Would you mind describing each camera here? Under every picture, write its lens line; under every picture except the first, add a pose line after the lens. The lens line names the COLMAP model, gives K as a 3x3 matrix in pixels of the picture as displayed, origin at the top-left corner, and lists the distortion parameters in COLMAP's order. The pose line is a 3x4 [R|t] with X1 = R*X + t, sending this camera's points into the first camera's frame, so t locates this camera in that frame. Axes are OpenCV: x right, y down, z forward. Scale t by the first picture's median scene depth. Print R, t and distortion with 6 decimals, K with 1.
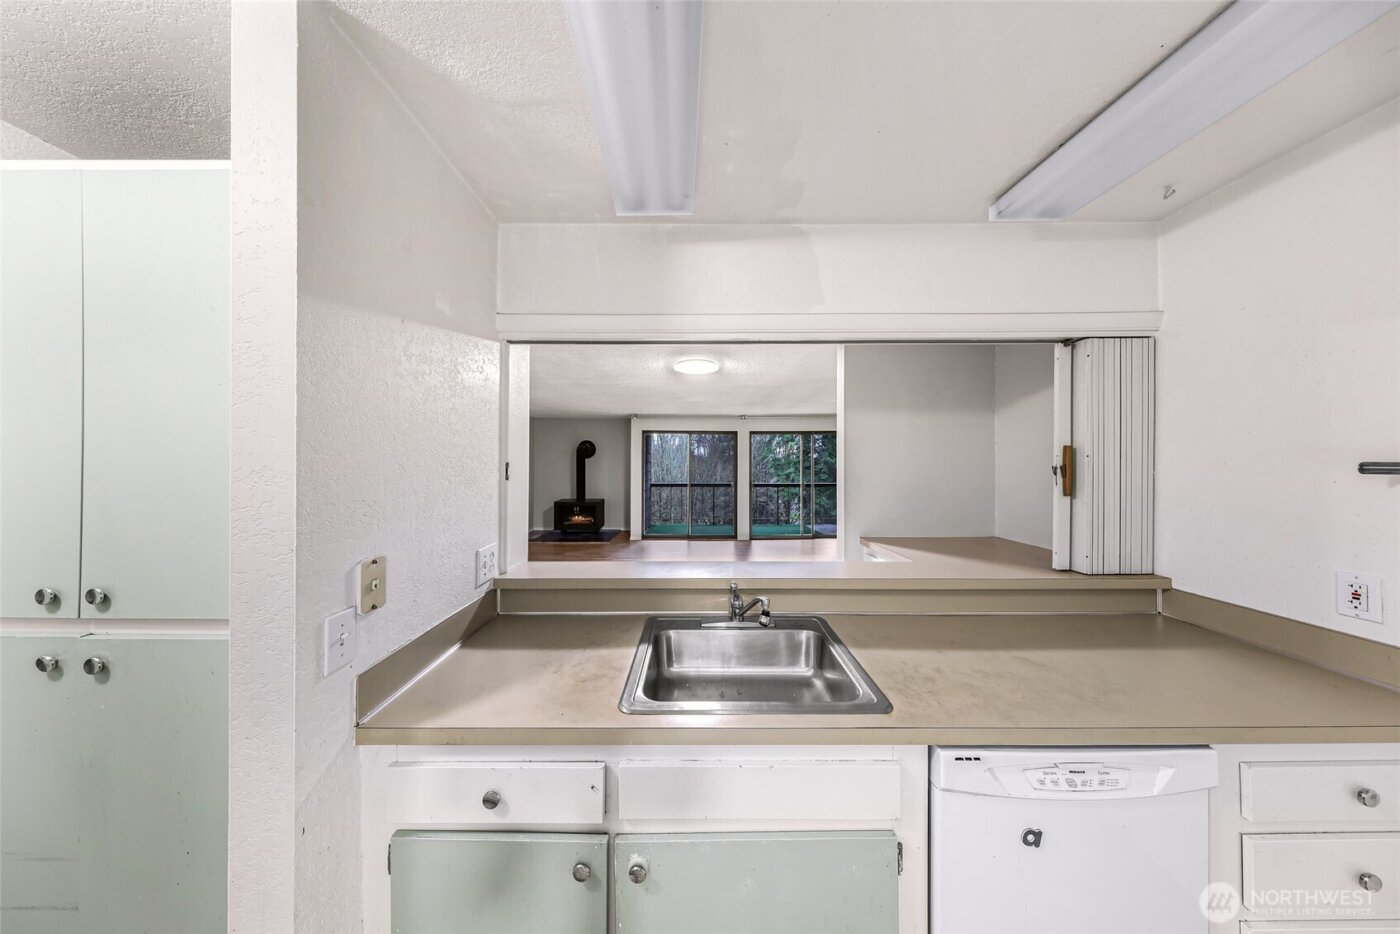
lens RADIAL K [[408.0, 0, 701.9], [0, 408.0, 462.3], [0, 0, 1]] dist [0.002546, -0.000026]
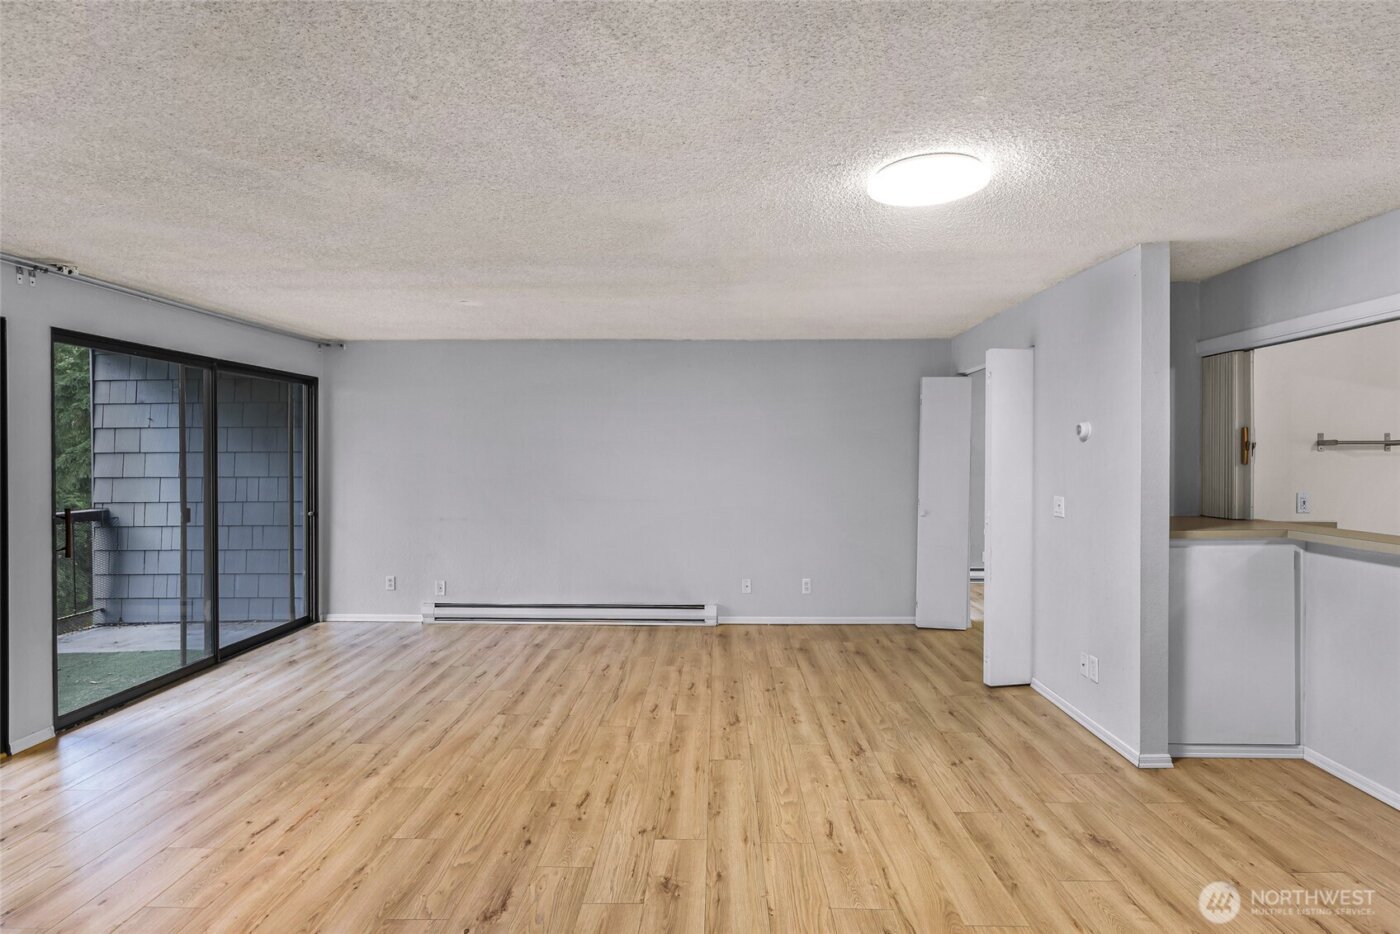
lens RADIAL K [[727.8, 0, 701.6], [0, 727.8, 460.1], [0, 0, 1]] dist [0.002070, 0.000869]
pose [[0.052830, 0.001194, 0.998603, -0.350504], [0.003743, 0.999992, -0.001394, 0.013864], [-0.998597, 0.003812, 0.052825, 0.573388]]
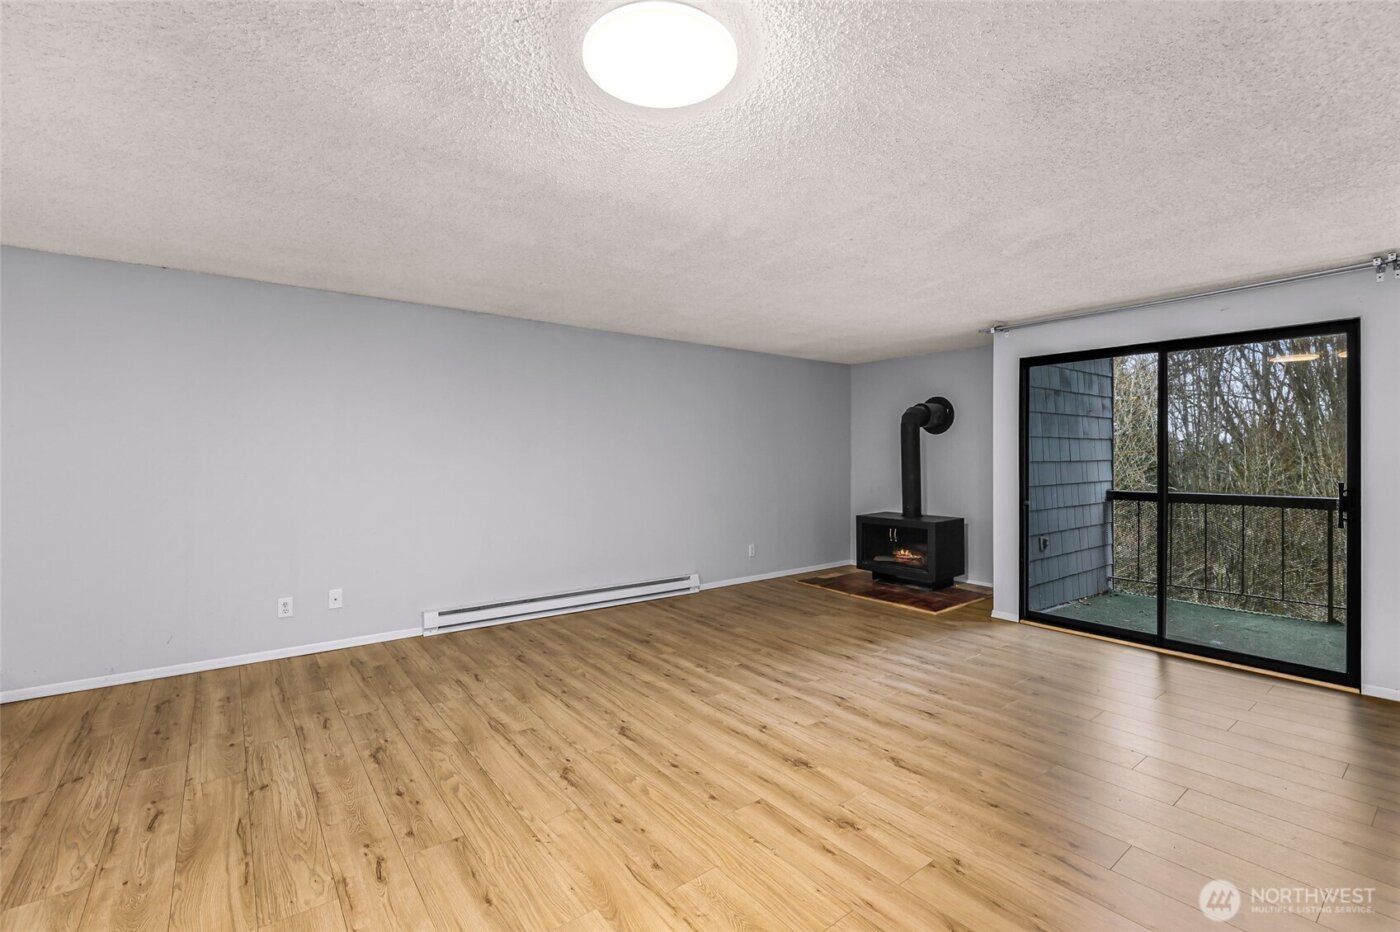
lens RADIAL K [[623.4, 0, 700.6], [0, 623.4, 448.9], [0, 0, 1]] dist [0.001082, 0.000107]
pose [[0.585657, -0.014994, -0.810420, 0.177852], [-0.000143, 0.999827, -0.018602, 0.026706], [0.810559, 0.011010, 0.585554, 0.370058]]
